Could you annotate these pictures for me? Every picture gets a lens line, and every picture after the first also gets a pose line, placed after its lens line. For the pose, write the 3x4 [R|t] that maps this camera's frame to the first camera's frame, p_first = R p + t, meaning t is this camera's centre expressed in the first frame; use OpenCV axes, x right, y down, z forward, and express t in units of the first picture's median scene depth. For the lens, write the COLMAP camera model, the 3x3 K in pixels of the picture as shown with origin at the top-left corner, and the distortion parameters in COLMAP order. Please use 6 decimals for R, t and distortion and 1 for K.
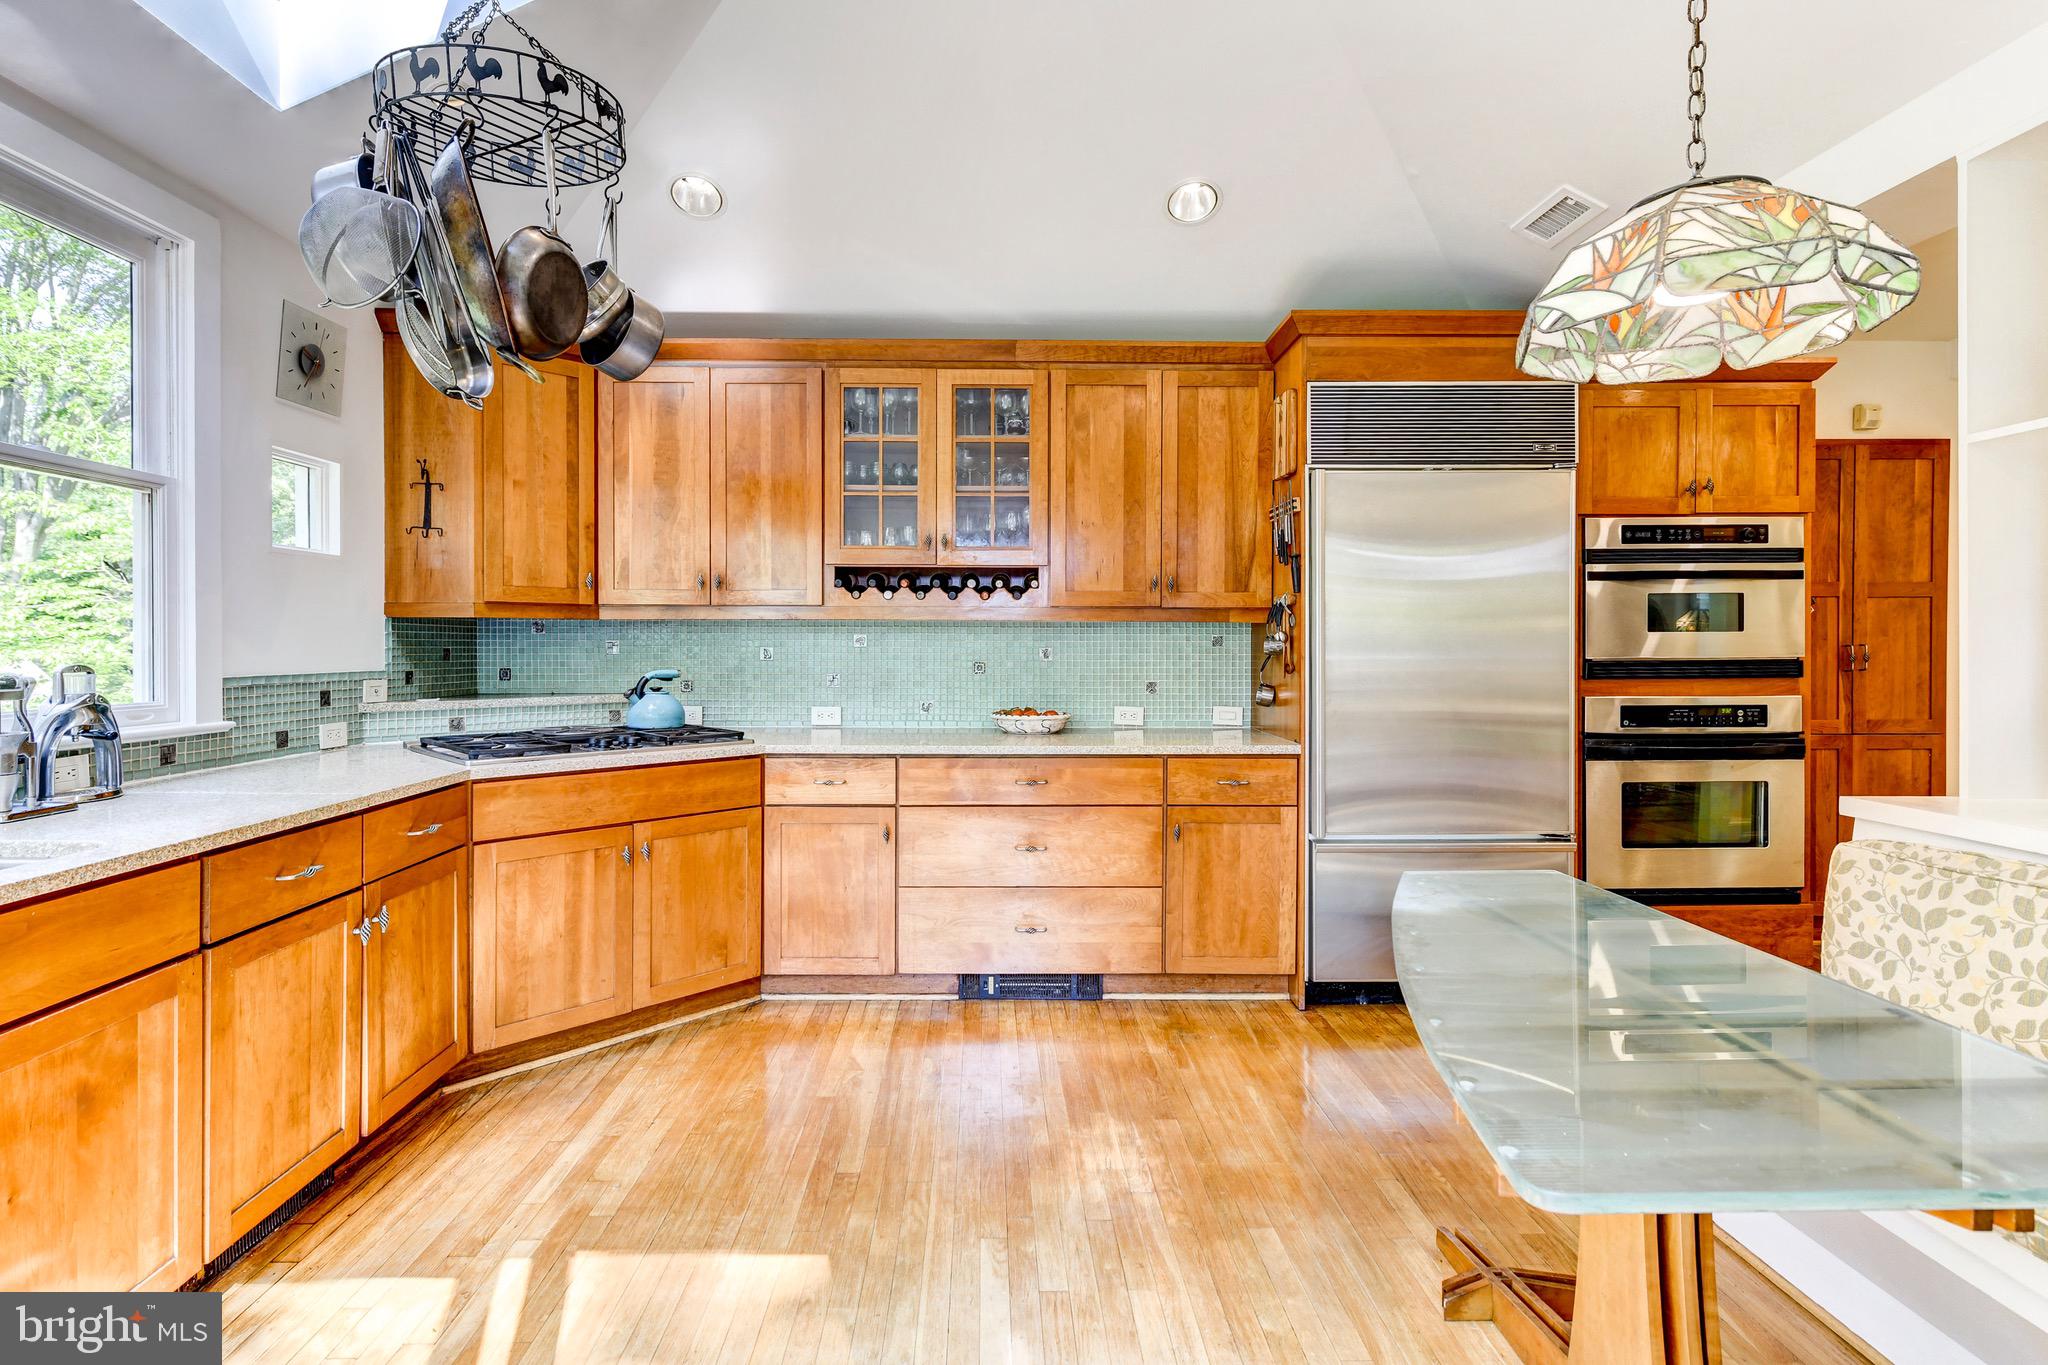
lens RADIAL K [[991.1, 0, 1027.9], [0, 991.1, 636.6], [0, 0, 1]] dist [0.001636, 0.000235]
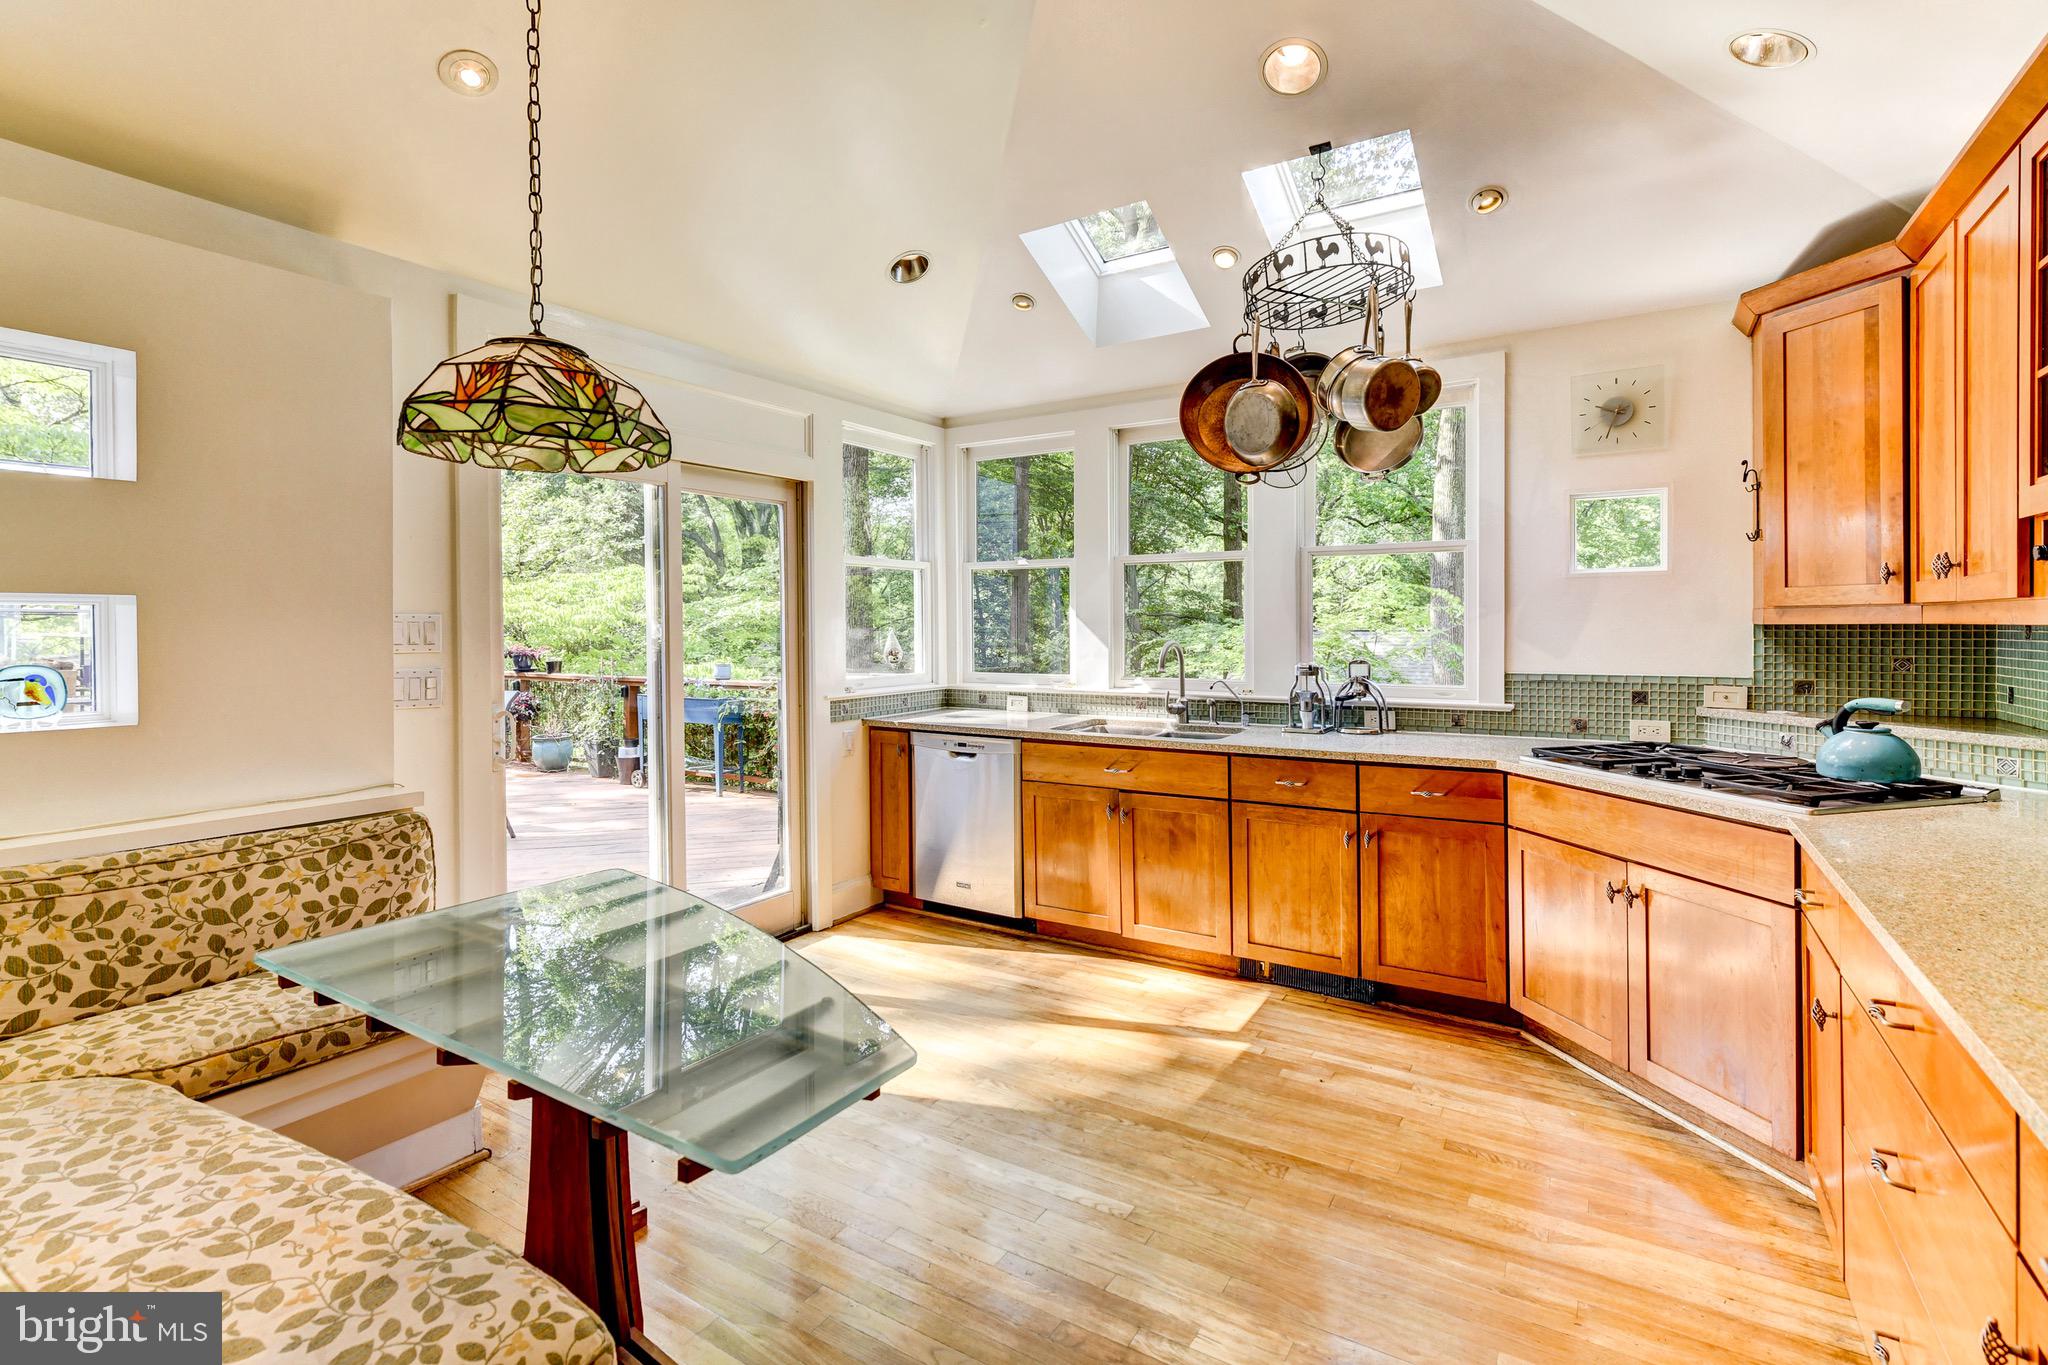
lens RADIAL K [[991.1, 0, 1027.9], [0, 991.1, 636.6], [0, 0, 1]] dist [0.001636, 0.000235]
pose [[-0.554686, 0.011409, -0.831981, 0.710500], [0.009856, 0.999926, 0.007142, -0.026705], [0.832001, -0.004238, -0.554758, 1.163719]]
